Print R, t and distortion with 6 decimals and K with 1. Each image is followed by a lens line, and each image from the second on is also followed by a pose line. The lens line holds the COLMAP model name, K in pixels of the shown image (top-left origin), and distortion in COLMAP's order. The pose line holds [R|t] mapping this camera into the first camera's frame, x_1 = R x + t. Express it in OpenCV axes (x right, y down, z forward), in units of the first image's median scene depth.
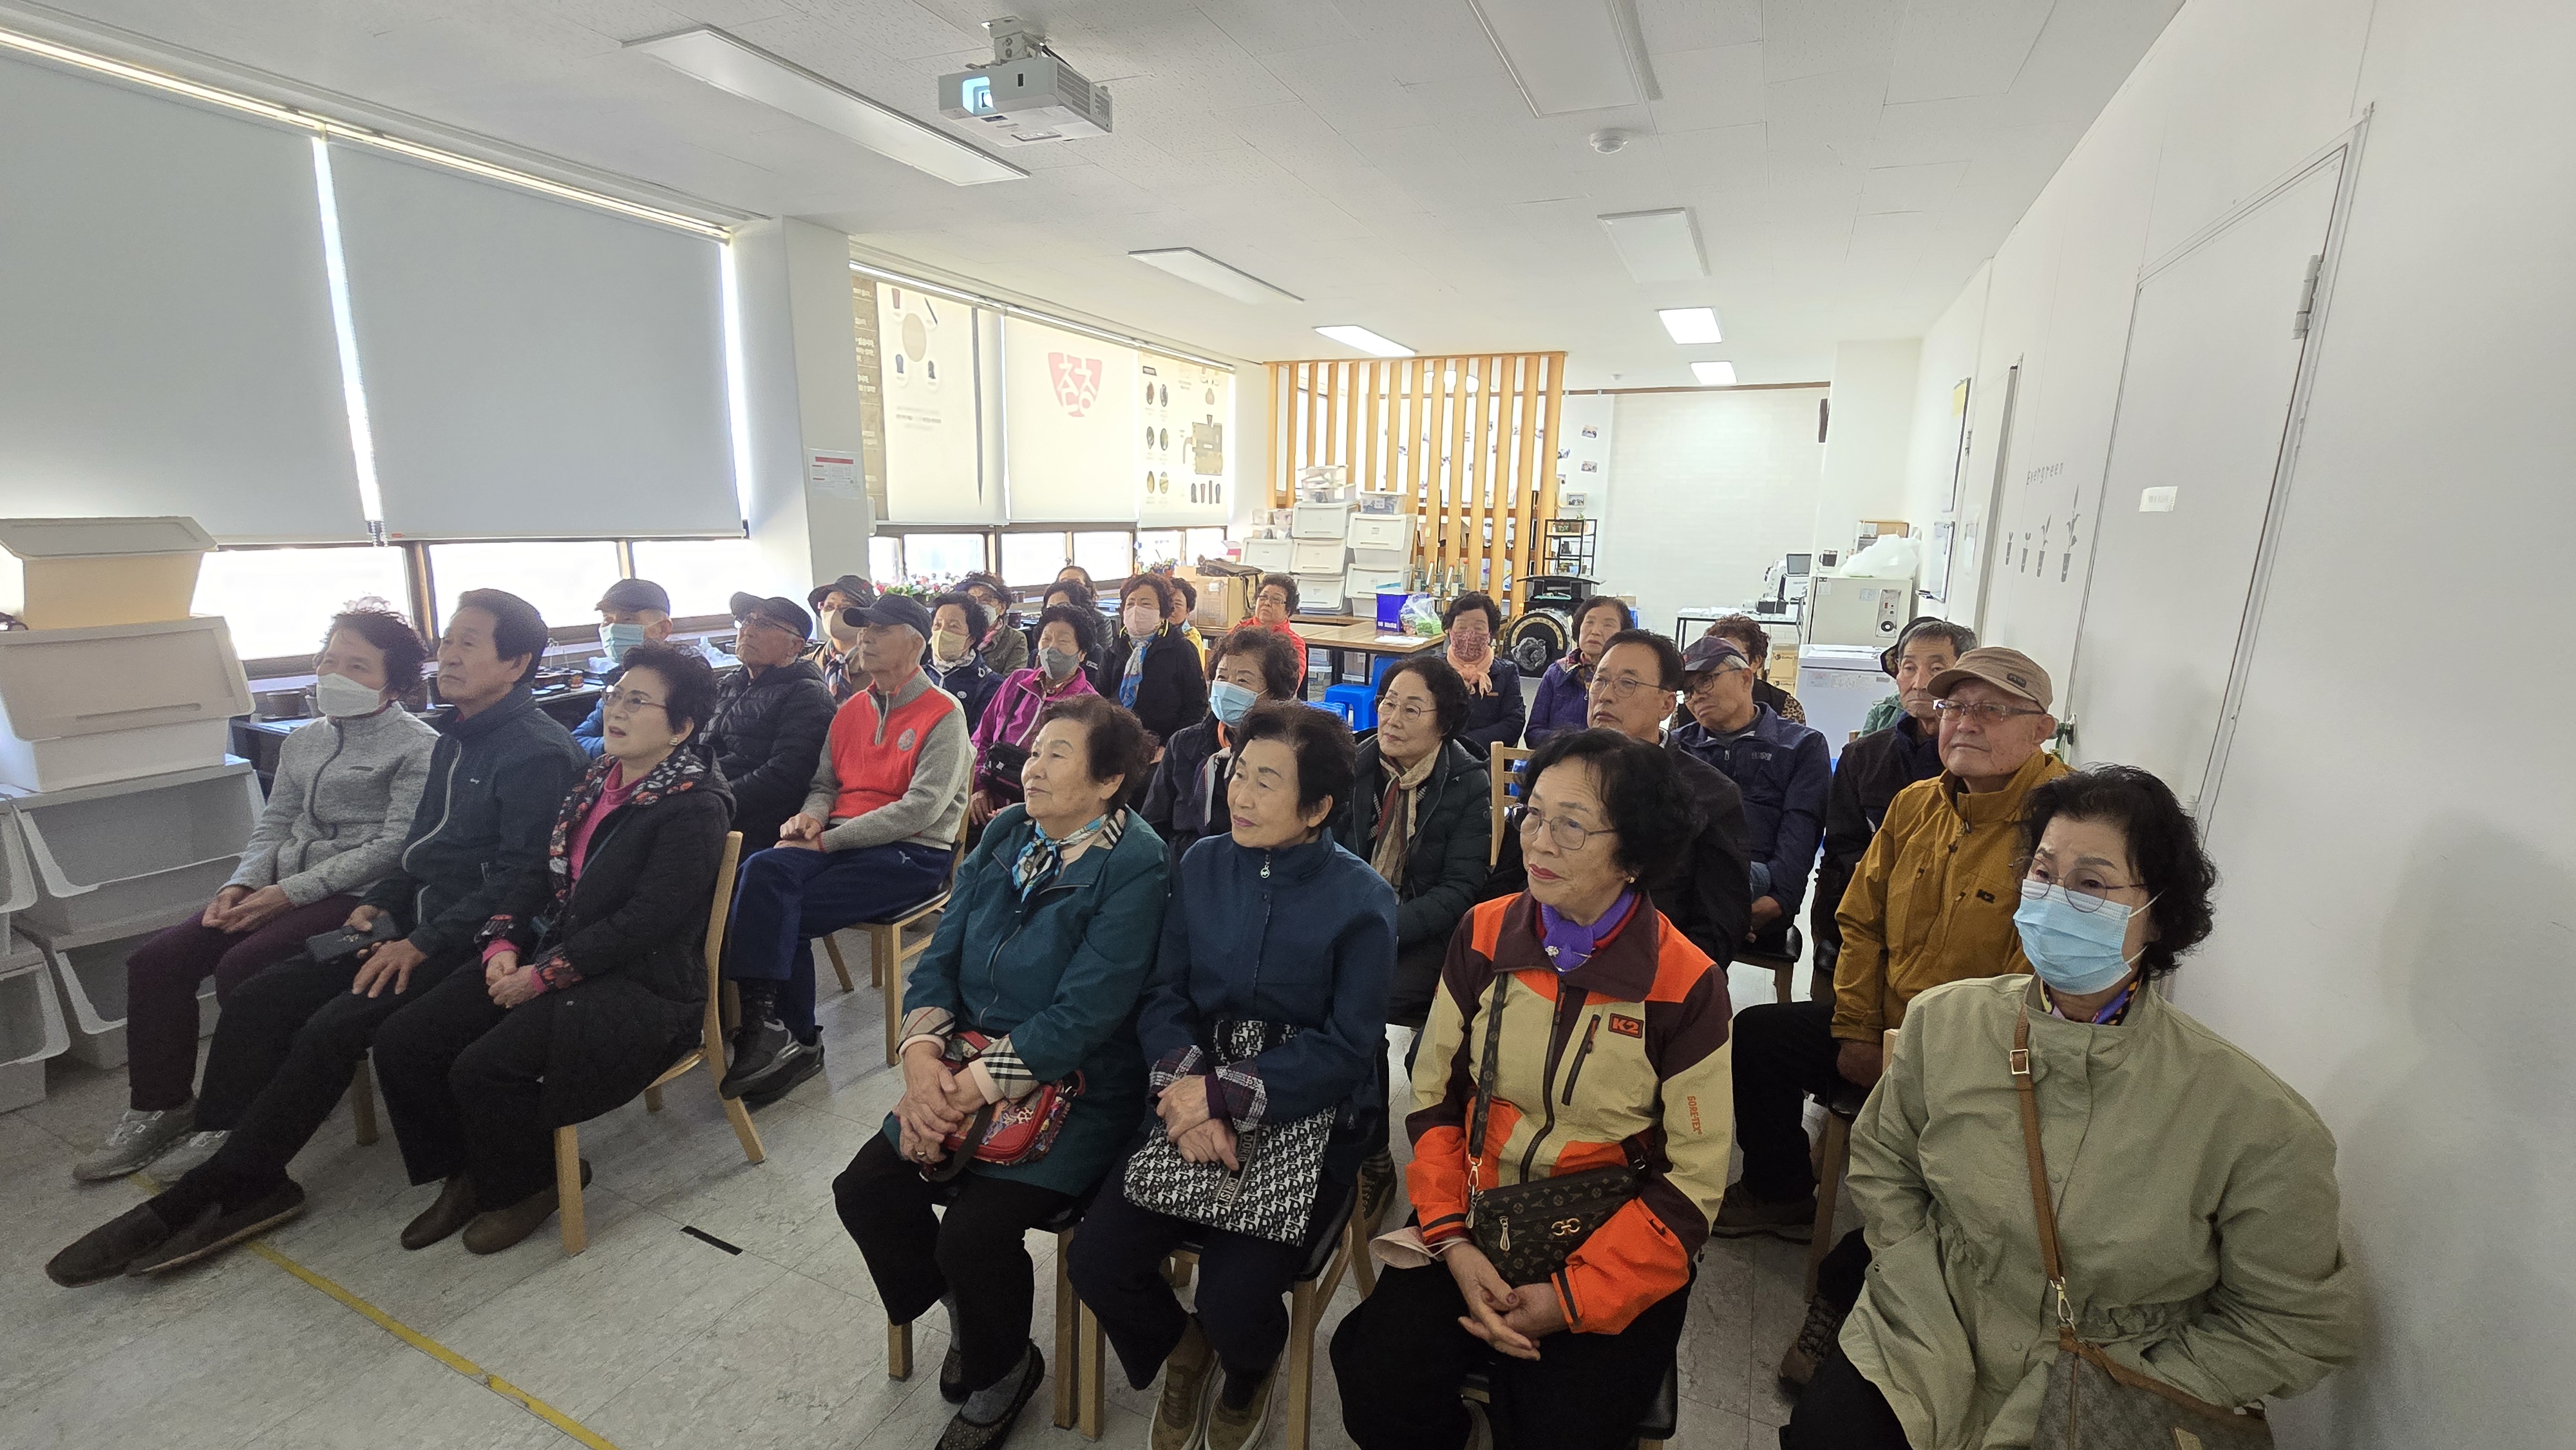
lens RADIAL K [[1013.9, 0, 1288.0], [0, 1013.9, 725.0], [0, 0, 1]] dist [0.001193, 0.000079]
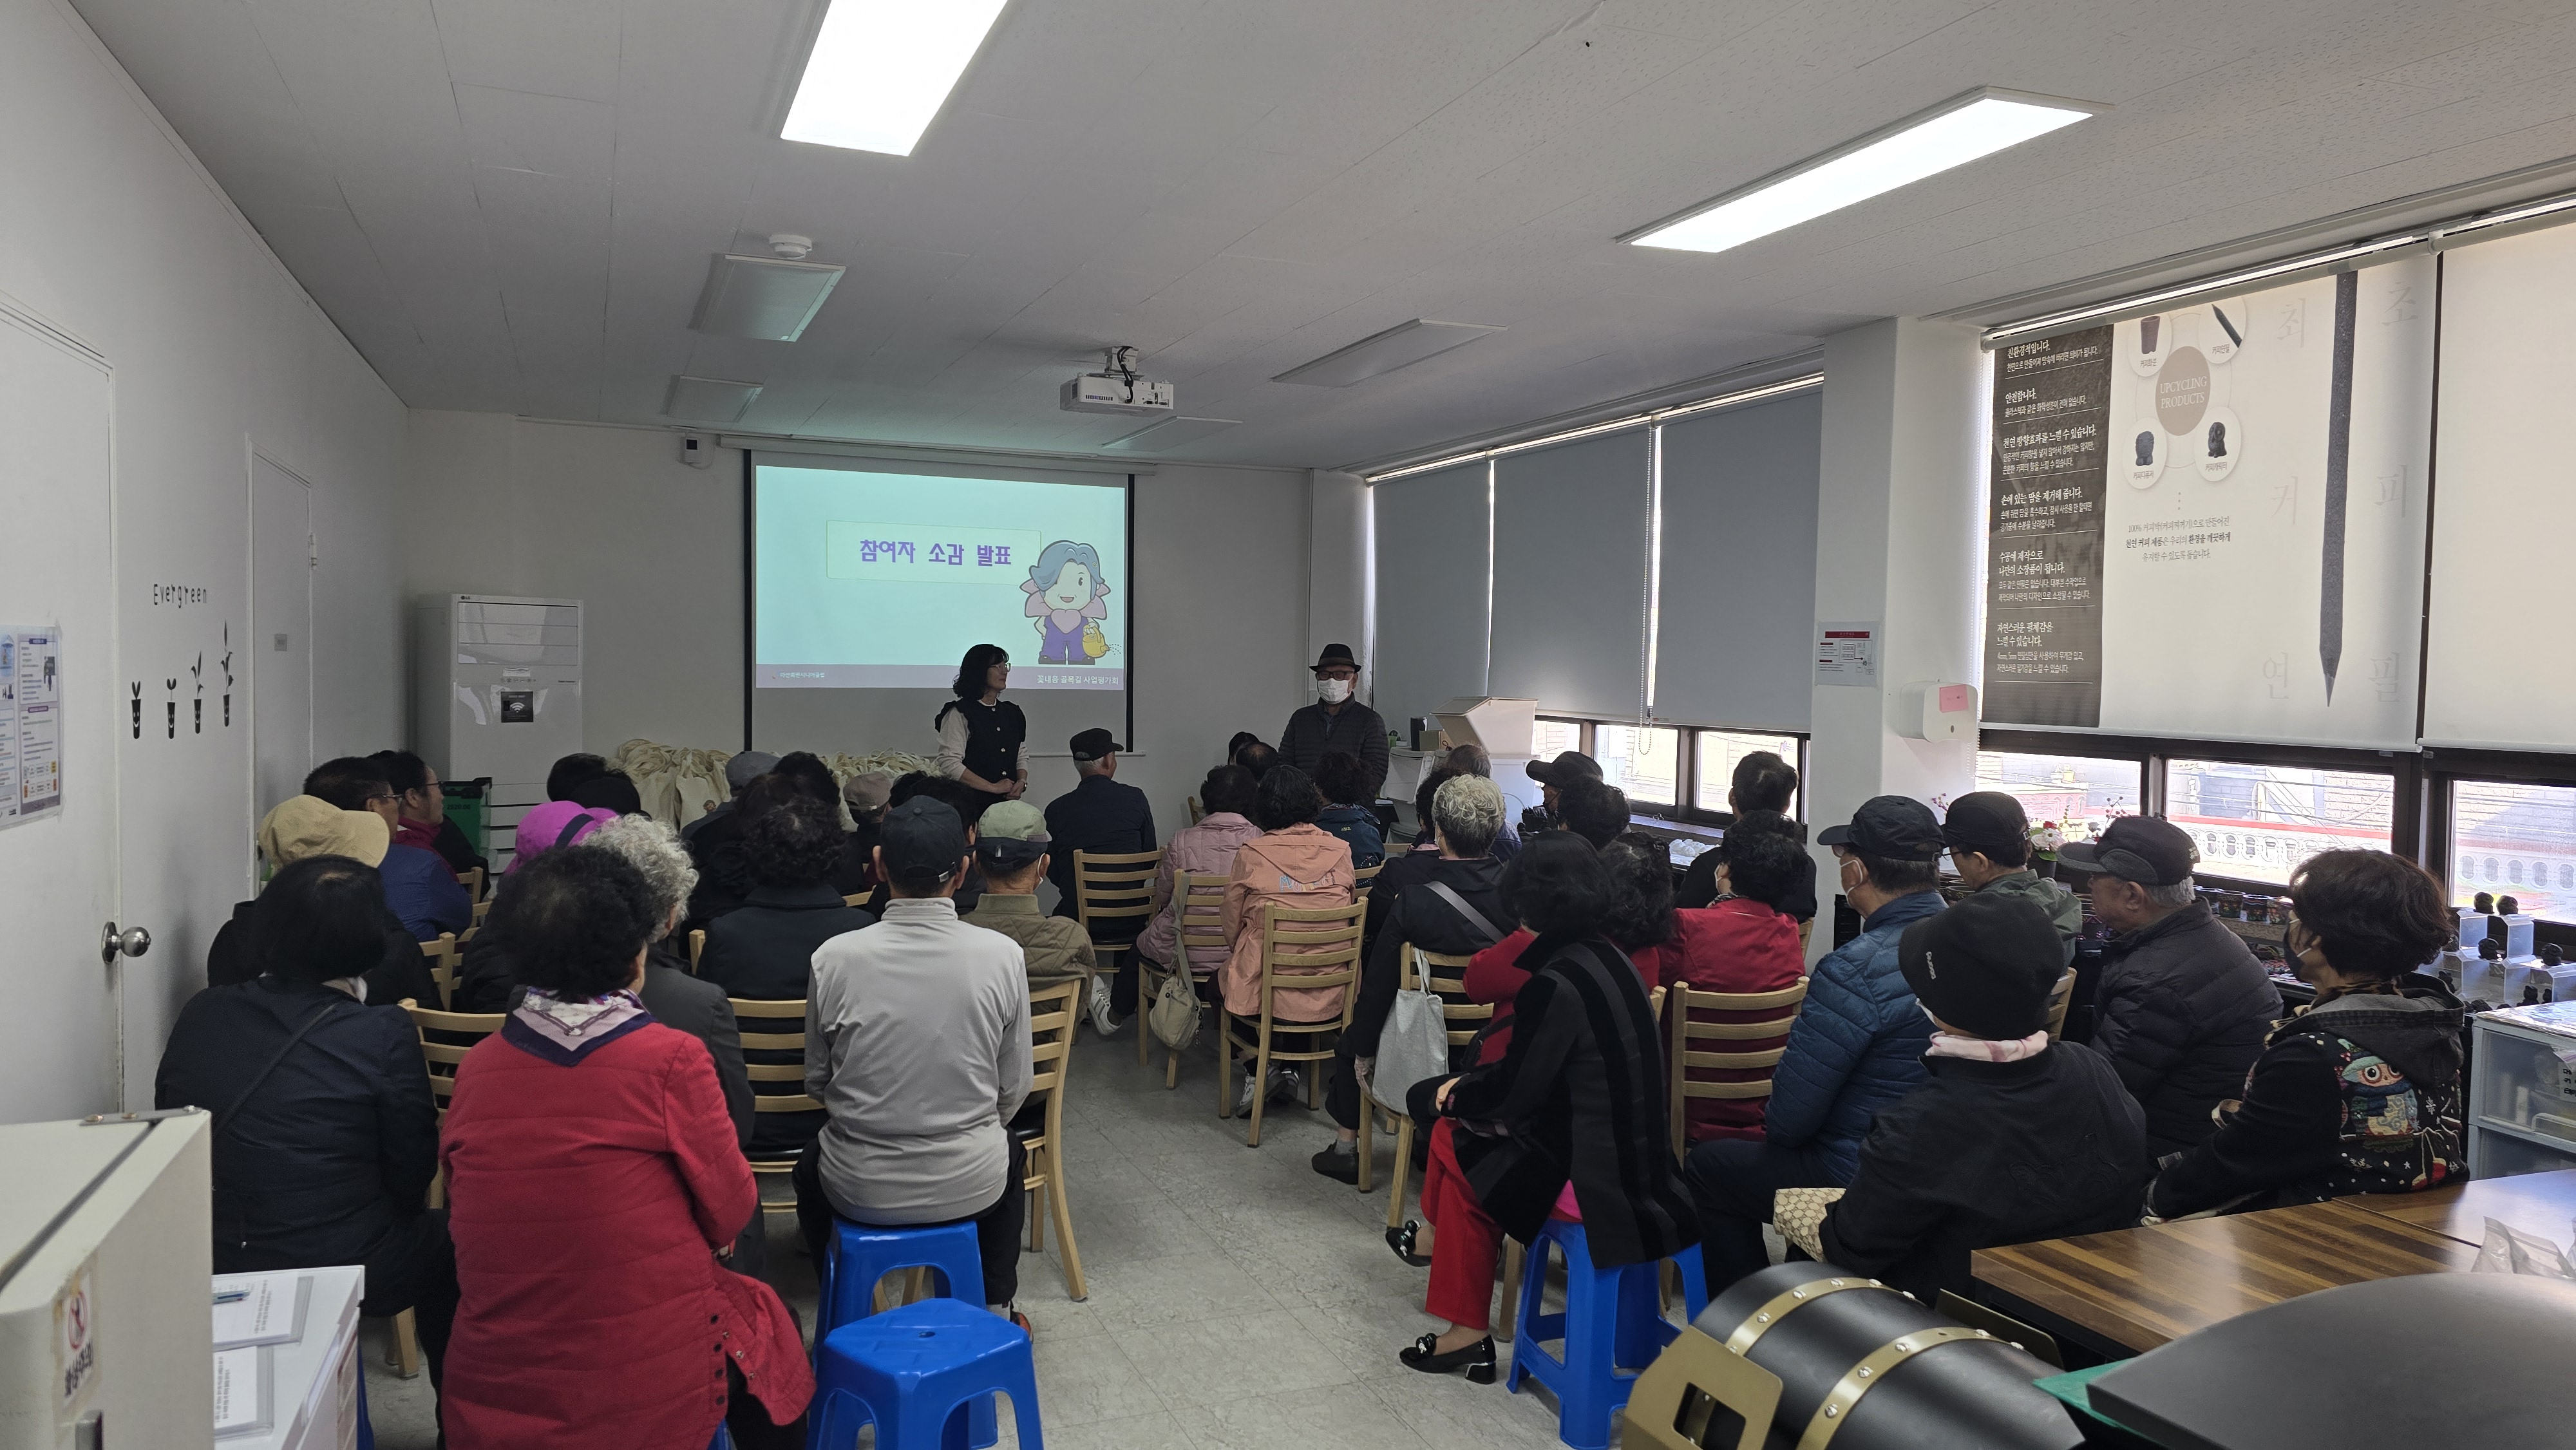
lens RADIAL K [[1794.0, 0, 1288.0], [0, 1794.0, 725.0], [0, 0, 1]] dist [0.176011, -0.000587]
pose [[-0.676879, -0.006914, -0.736062, 0.684083], [-0.183587, 0.969942, 0.159715, -0.295009], [0.712833, 0.243239, -0.657803, 1.402087]]
